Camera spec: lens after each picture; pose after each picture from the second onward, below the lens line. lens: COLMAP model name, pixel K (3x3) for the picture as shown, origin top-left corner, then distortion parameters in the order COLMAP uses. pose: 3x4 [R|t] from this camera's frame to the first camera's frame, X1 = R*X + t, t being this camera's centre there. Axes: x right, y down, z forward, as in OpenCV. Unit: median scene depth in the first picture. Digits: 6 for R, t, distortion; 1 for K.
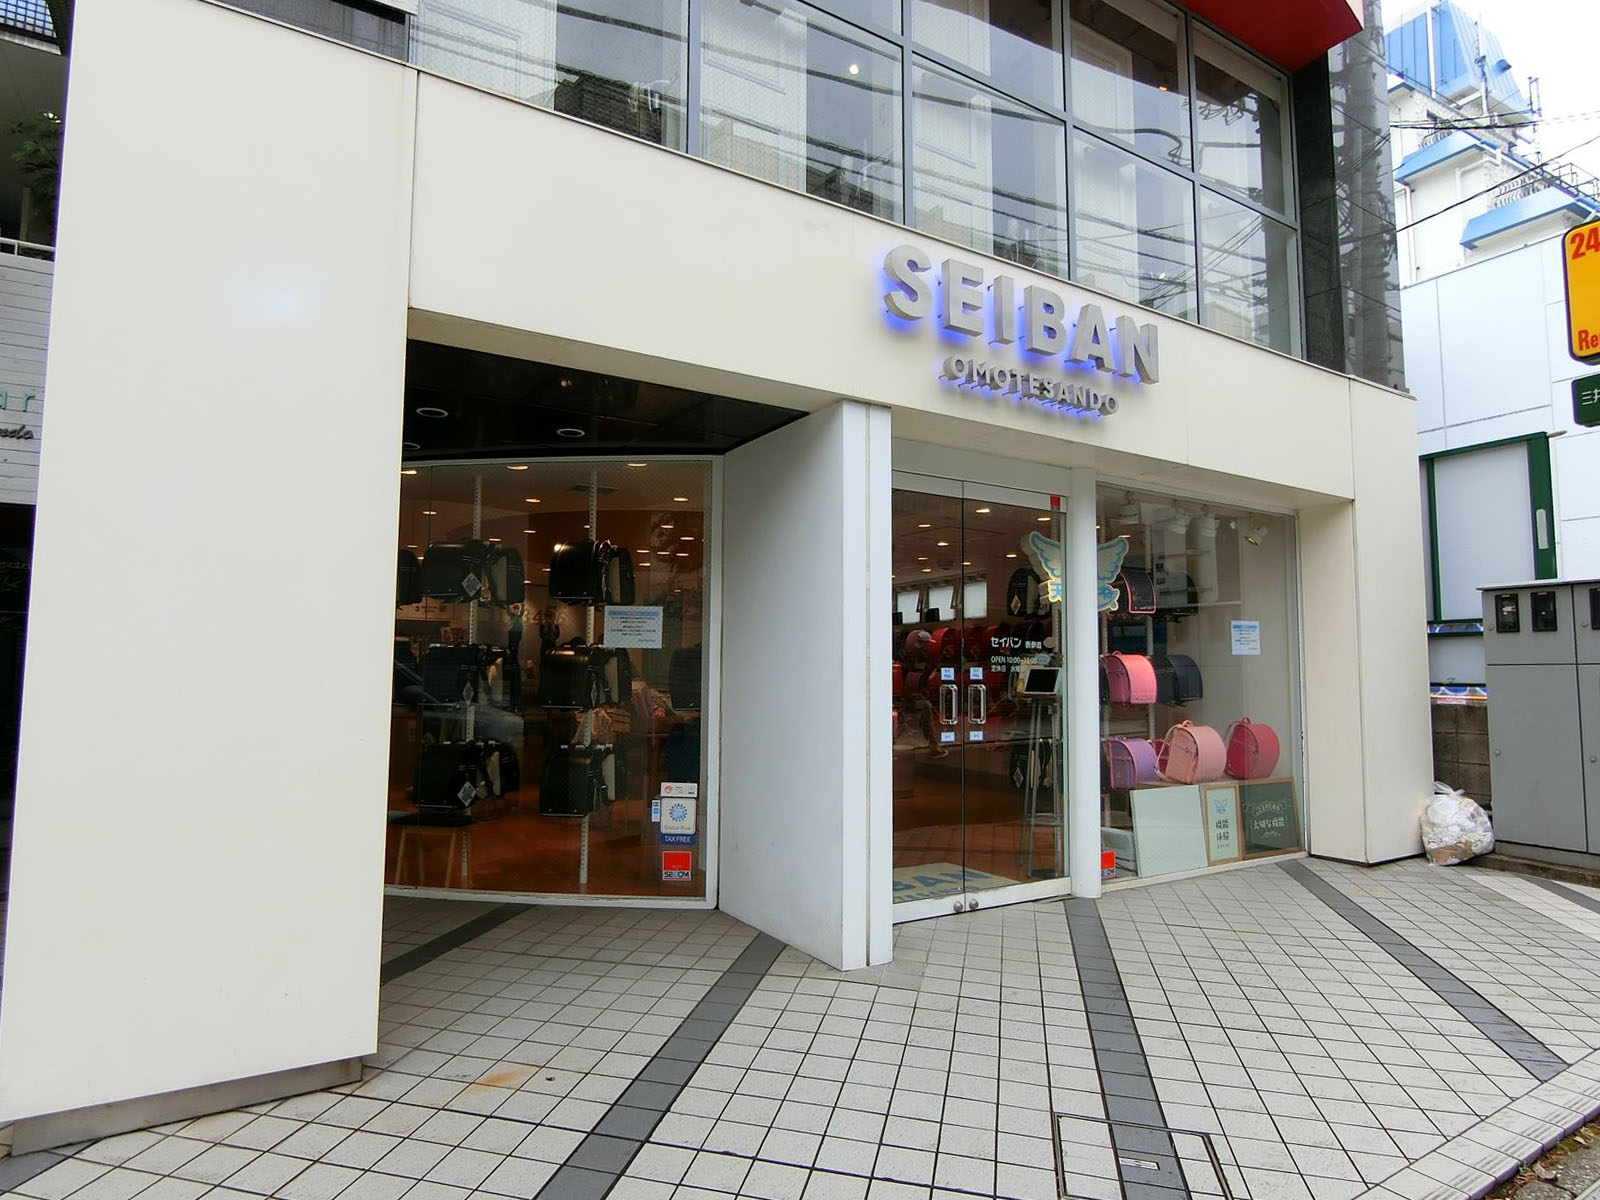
lens RADIAL K [[912.0, 0, 800.0], [0, 912.0, 600.0], [0, 0, 1]] dist [-0.003397, -0.009667]
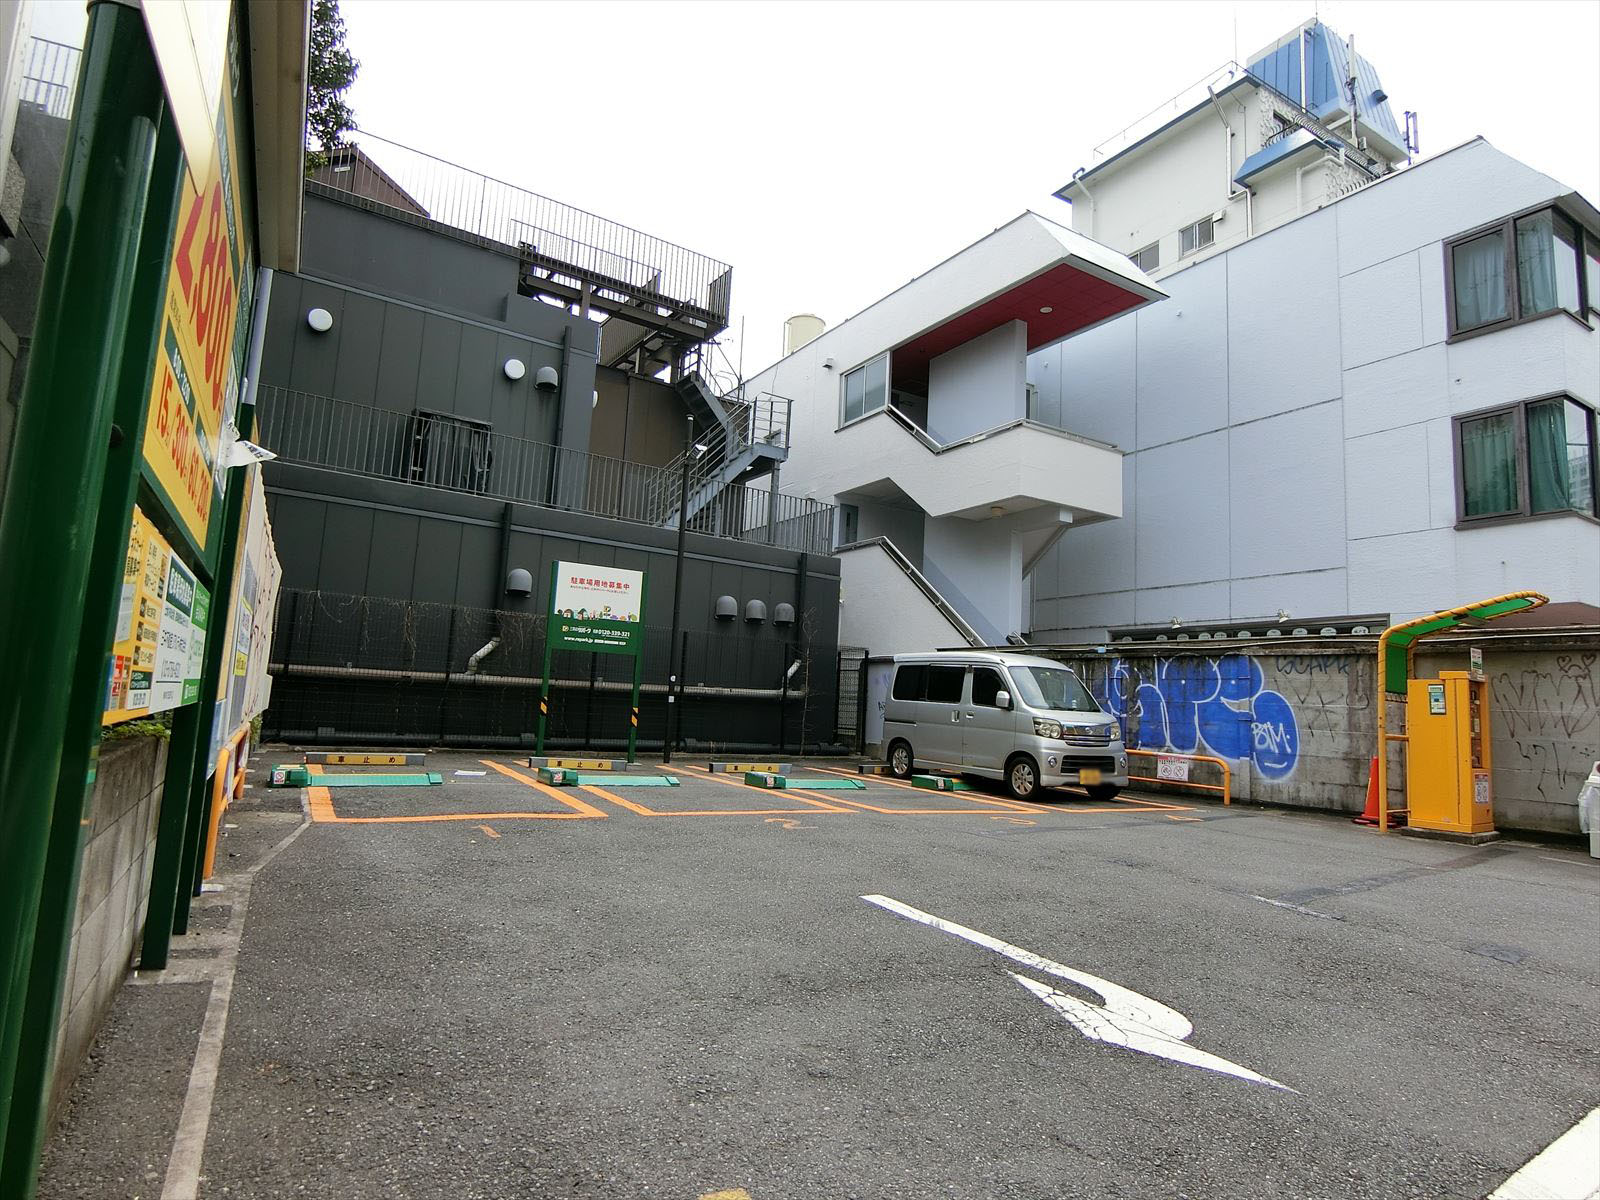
lens RADIAL K [[912.0, 0, 800.0], [0, 912.0, 600.0], [0, 0, 1]] dist [-0.003397, -0.009667]
pose [[0.997290, 0.051641, 0.052411, 1.002322], [-0.049018, 0.997538, -0.050157, 0.078885], [-0.054872, 0.047452, 0.997365, 0.729088]]
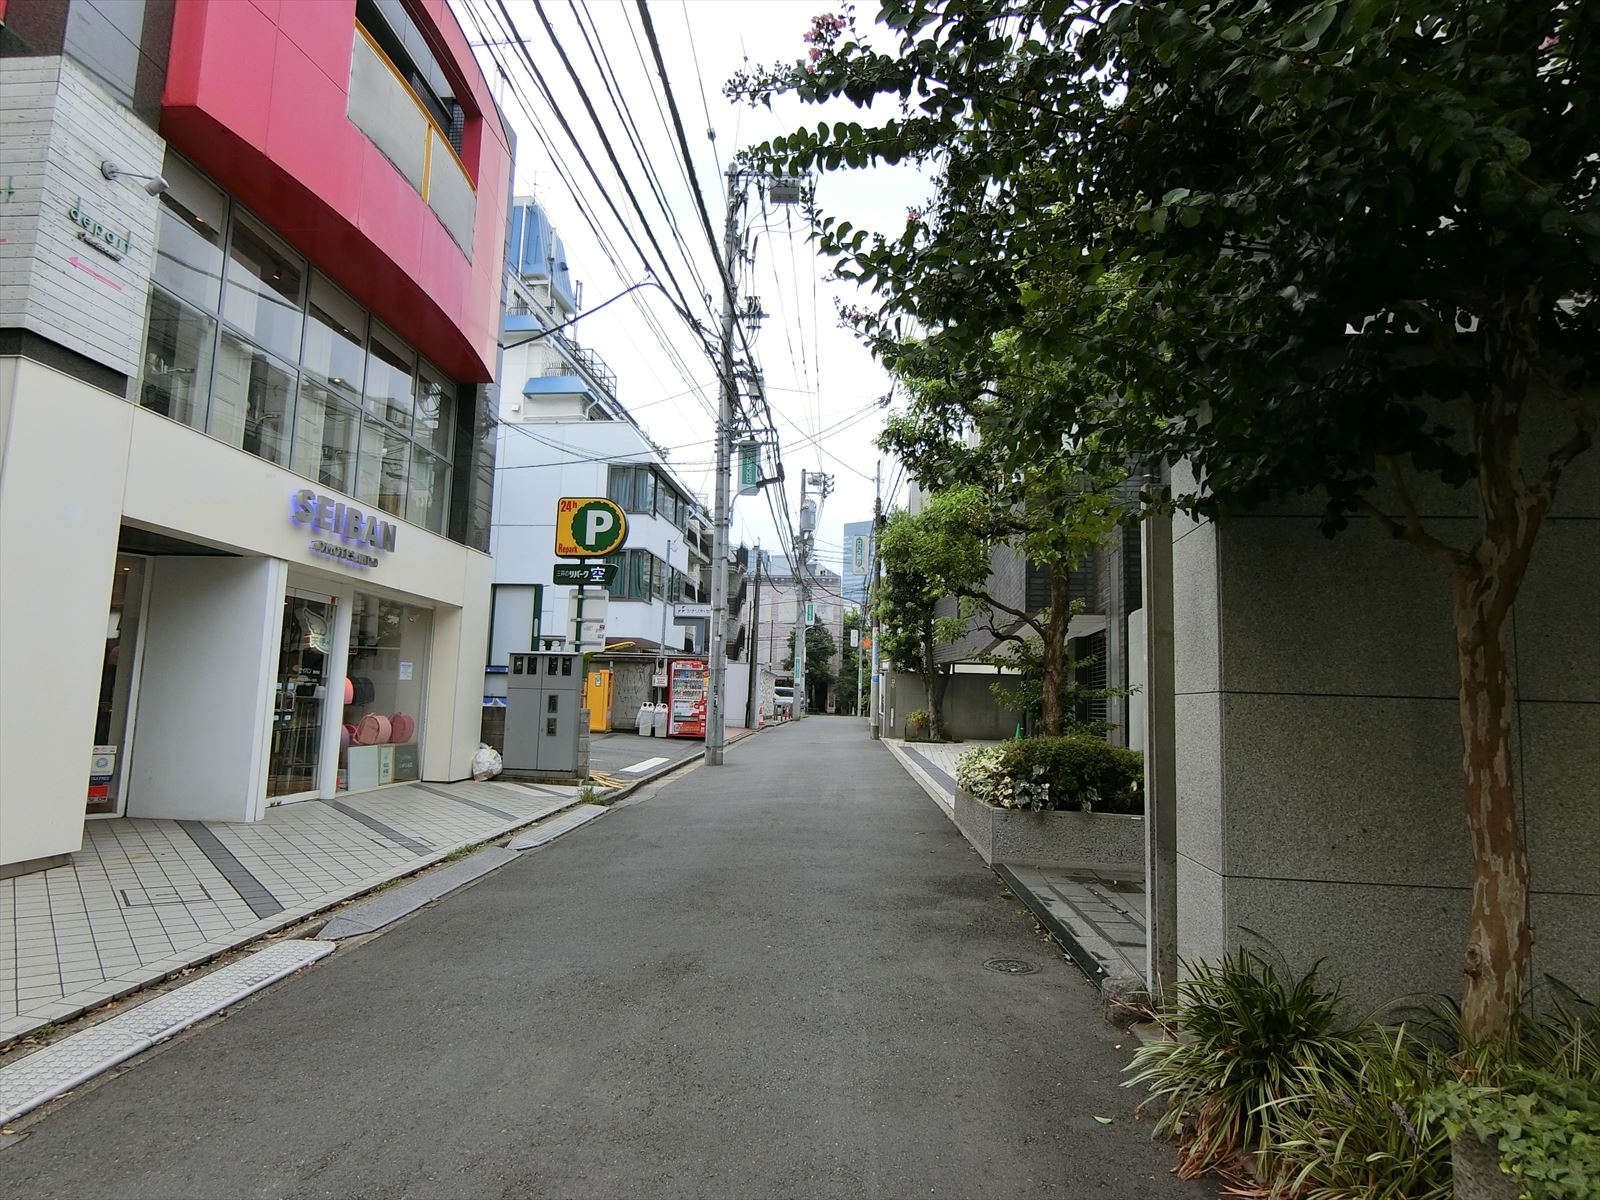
lens RADIAL K [[877.5, 0, 800.0], [0, 877.5, 600.0], [0, 0, 1]] dist [-0.001605, -0.000747]
pose [[0.563458, 0.106329, 0.819274, -0.577723], [-0.088465, 0.993747, -0.068131, -0.055266], [-0.821395, -0.034089, 0.569341, -0.744347]]
